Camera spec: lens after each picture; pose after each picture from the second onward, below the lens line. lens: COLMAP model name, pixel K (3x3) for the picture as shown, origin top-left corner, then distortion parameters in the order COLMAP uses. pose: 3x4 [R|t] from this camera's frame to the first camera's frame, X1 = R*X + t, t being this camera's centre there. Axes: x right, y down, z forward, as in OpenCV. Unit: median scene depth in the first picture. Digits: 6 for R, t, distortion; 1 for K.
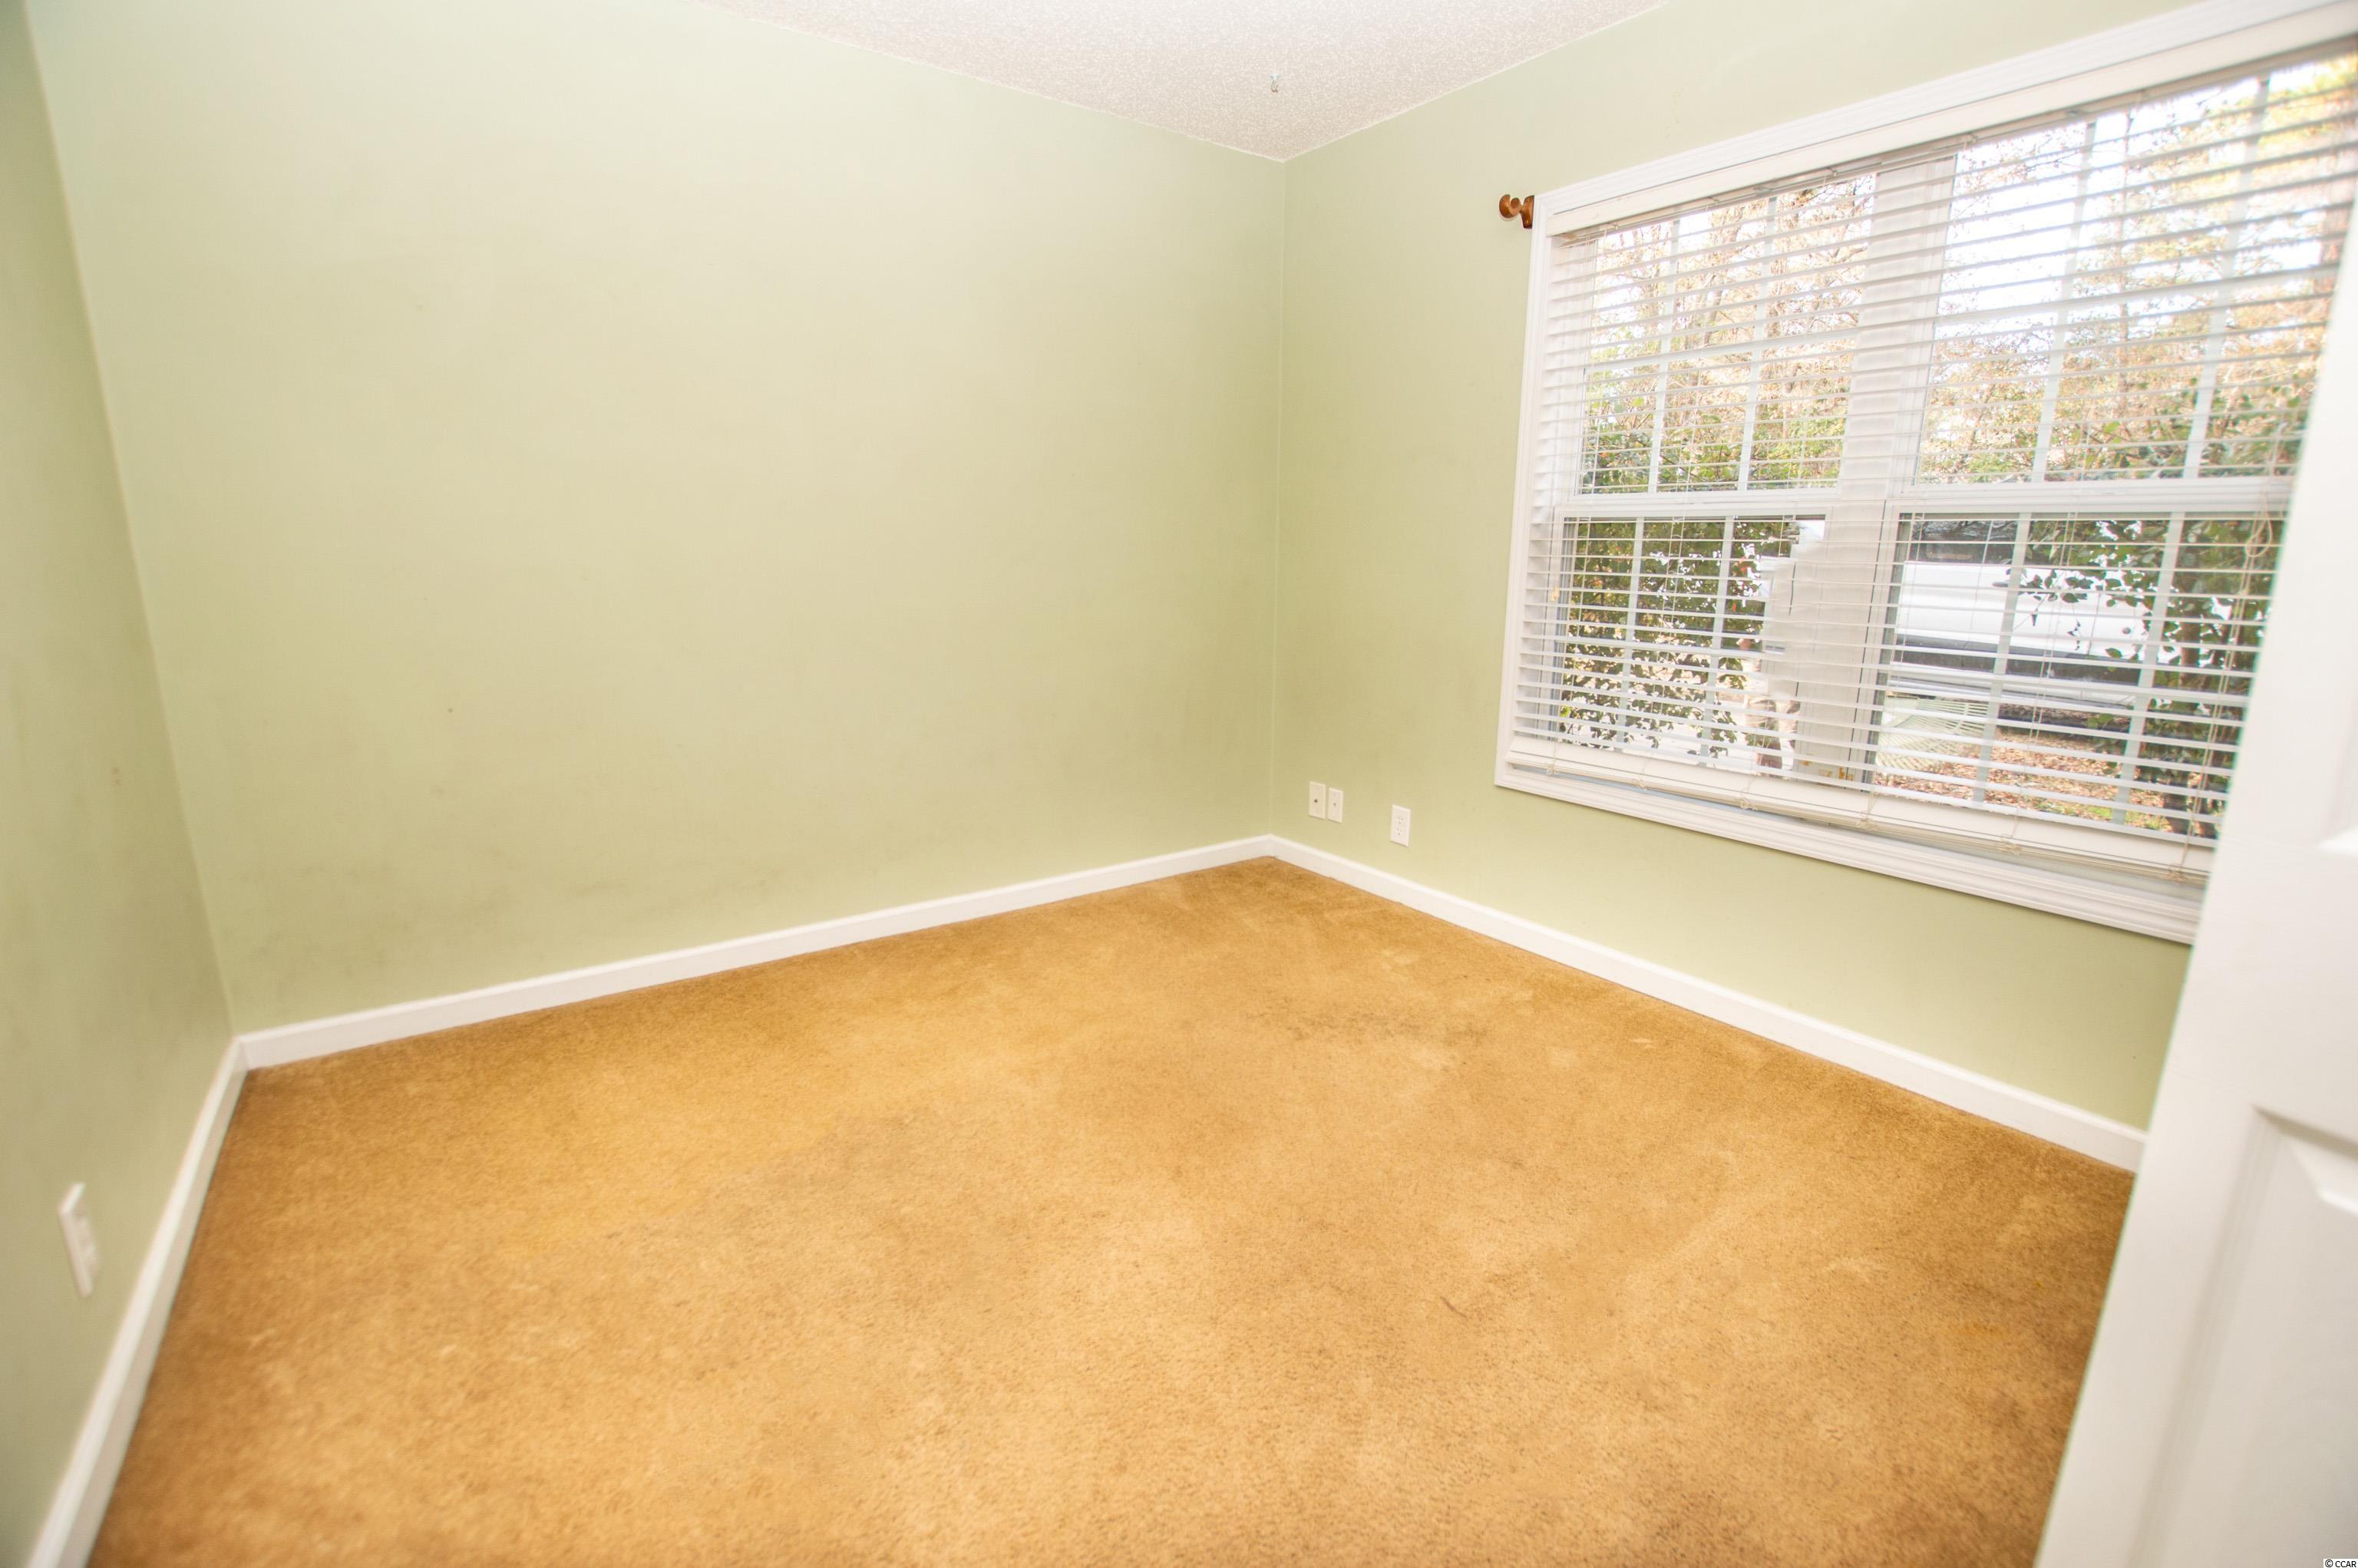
lens RADIAL K [[1050.2, 0, 1186.4], [0, 1050.2, 782.1], [0, 0, 1]] dist [-0.032459, 0.004226]
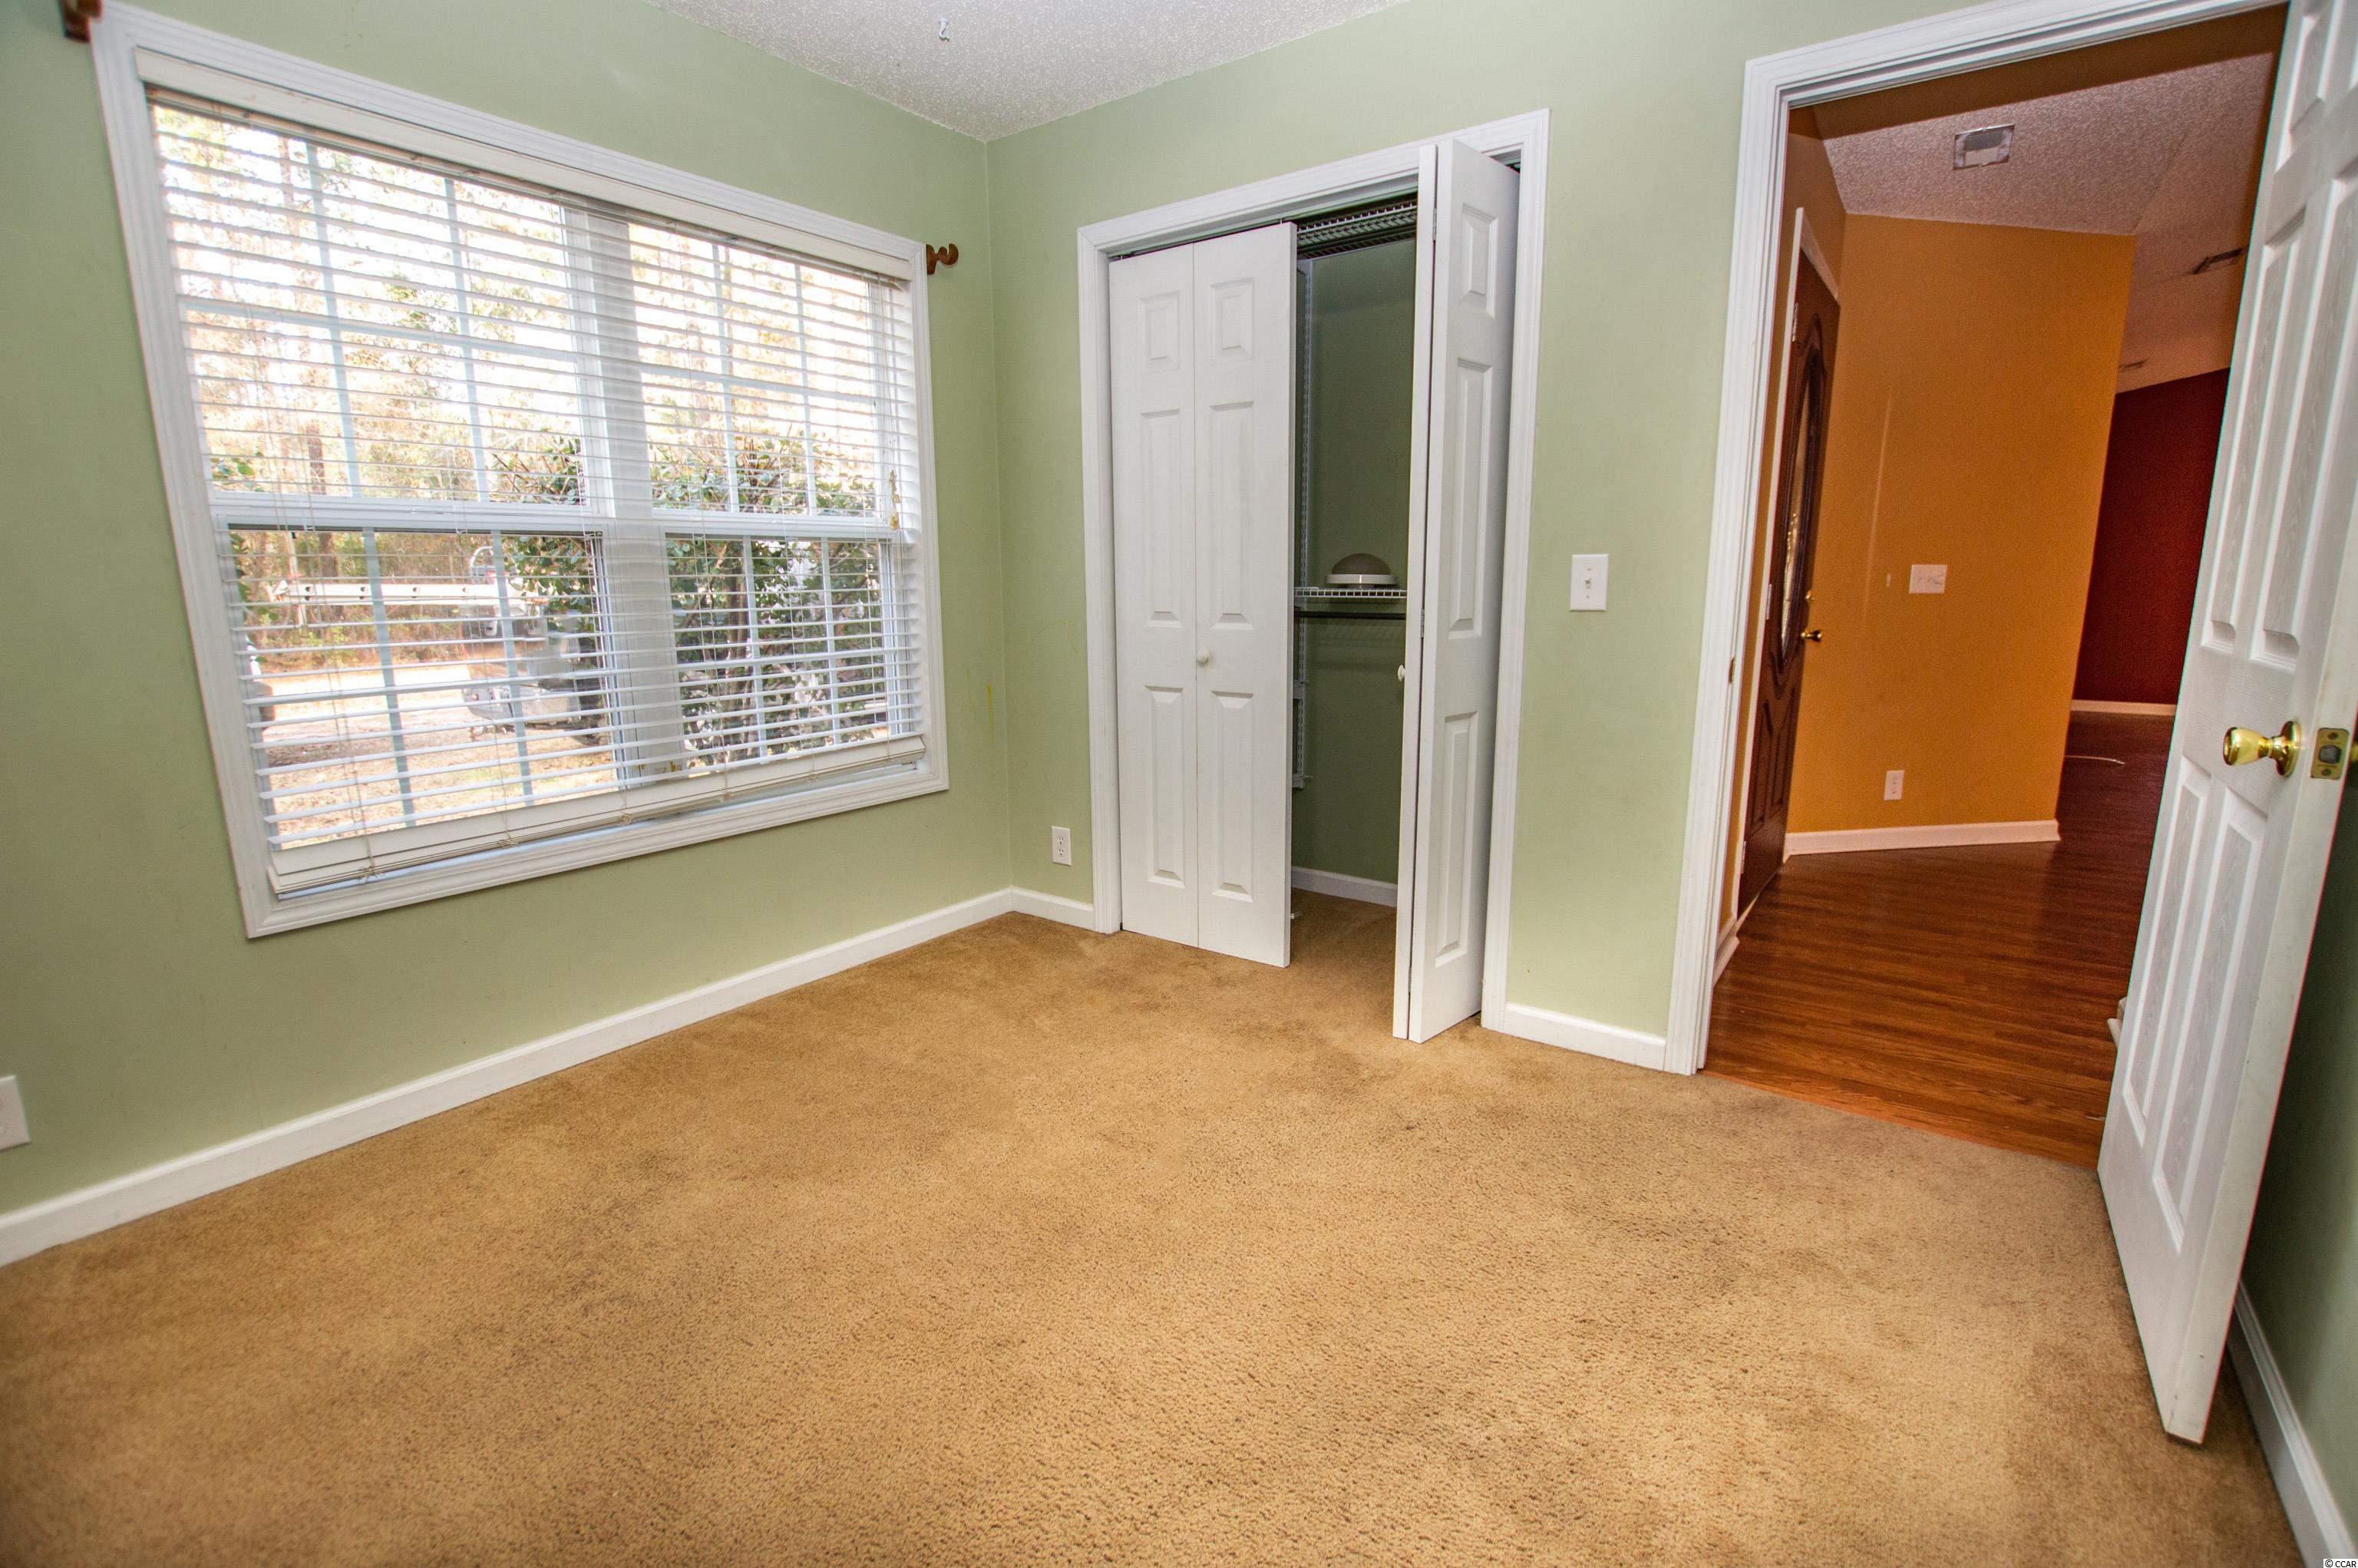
lens RADIAL K [[1050.2, 0, 1186.4], [0, 1050.2, 782.1], [0, 0, 1]] dist [-0.032459, 0.004226]
pose [[-0.302513, -0.199058, 0.932128, -0.596036], [0.206185, 0.941127, 0.267895, -0.183417], [-0.930577, 0.273232, -0.243661, 0.793137]]
